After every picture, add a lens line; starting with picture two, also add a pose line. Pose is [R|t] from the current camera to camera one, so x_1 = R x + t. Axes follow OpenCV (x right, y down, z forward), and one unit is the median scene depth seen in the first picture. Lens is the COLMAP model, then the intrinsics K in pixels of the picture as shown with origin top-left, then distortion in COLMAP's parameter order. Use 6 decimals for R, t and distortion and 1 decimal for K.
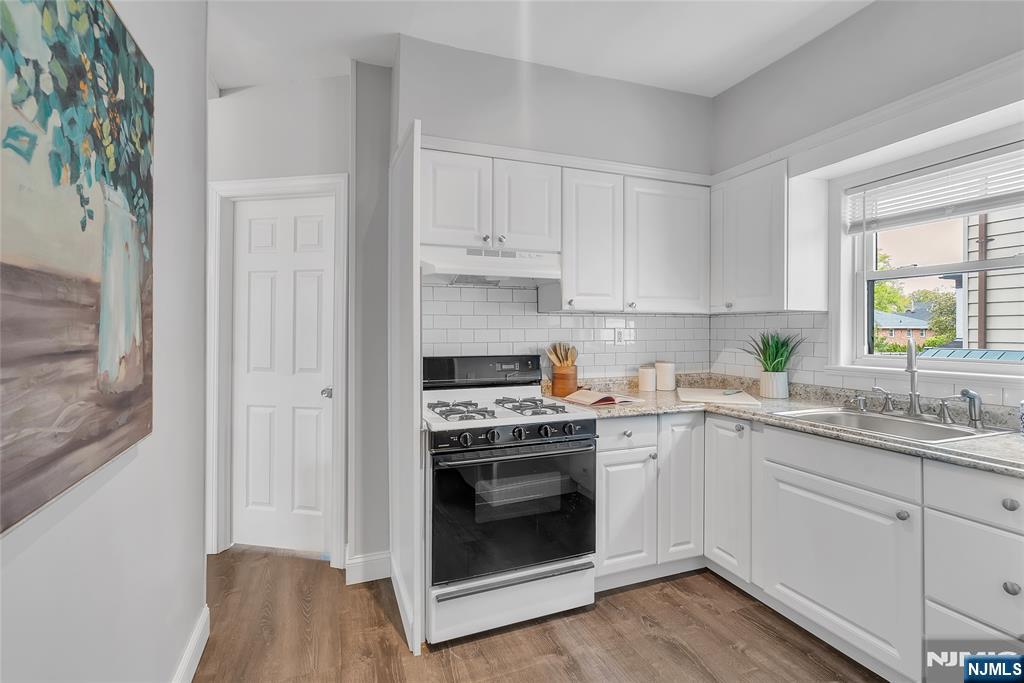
lens RADIAL K [[478.9, 0, 510.0], [0, 478.9, 331.6], [0, 0, 1]] dist [0.000048, -0.000068]
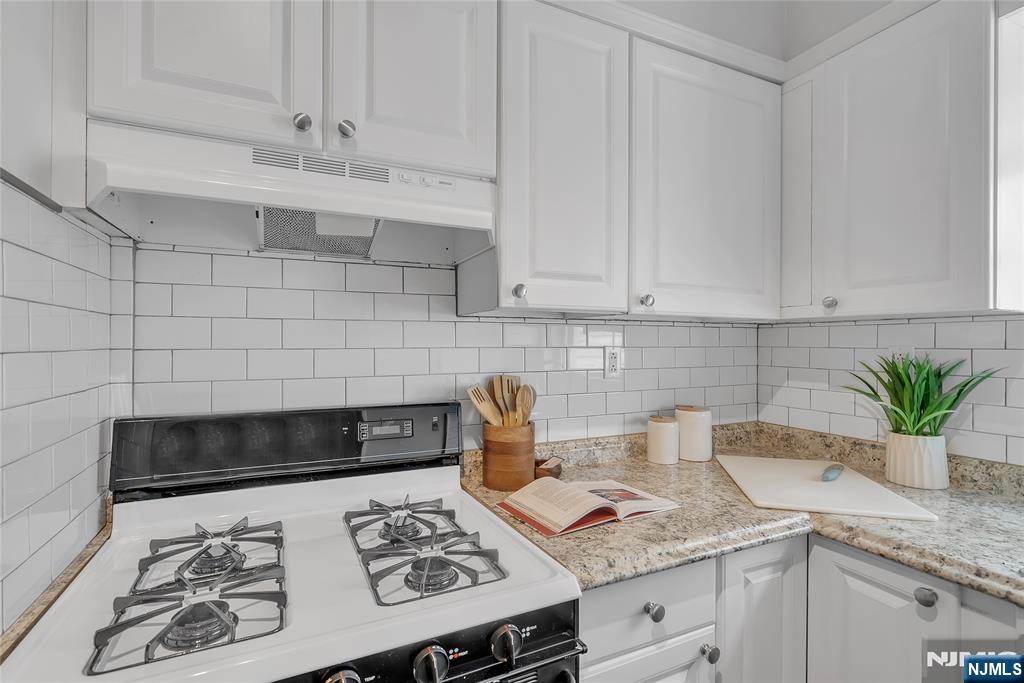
lens RADIAL K [[478.9, 0, 512.6], [0, 478.9, 344.2], [0, 0, 1]] dist [0.000048, -0.000068]
pose [[0.997221, 0.002355, 0.074464, 0.082913], [-0.002166, 0.999994, -0.002617, -0.009343], [-0.074470, 0.002448, 0.997220, 0.521745]]
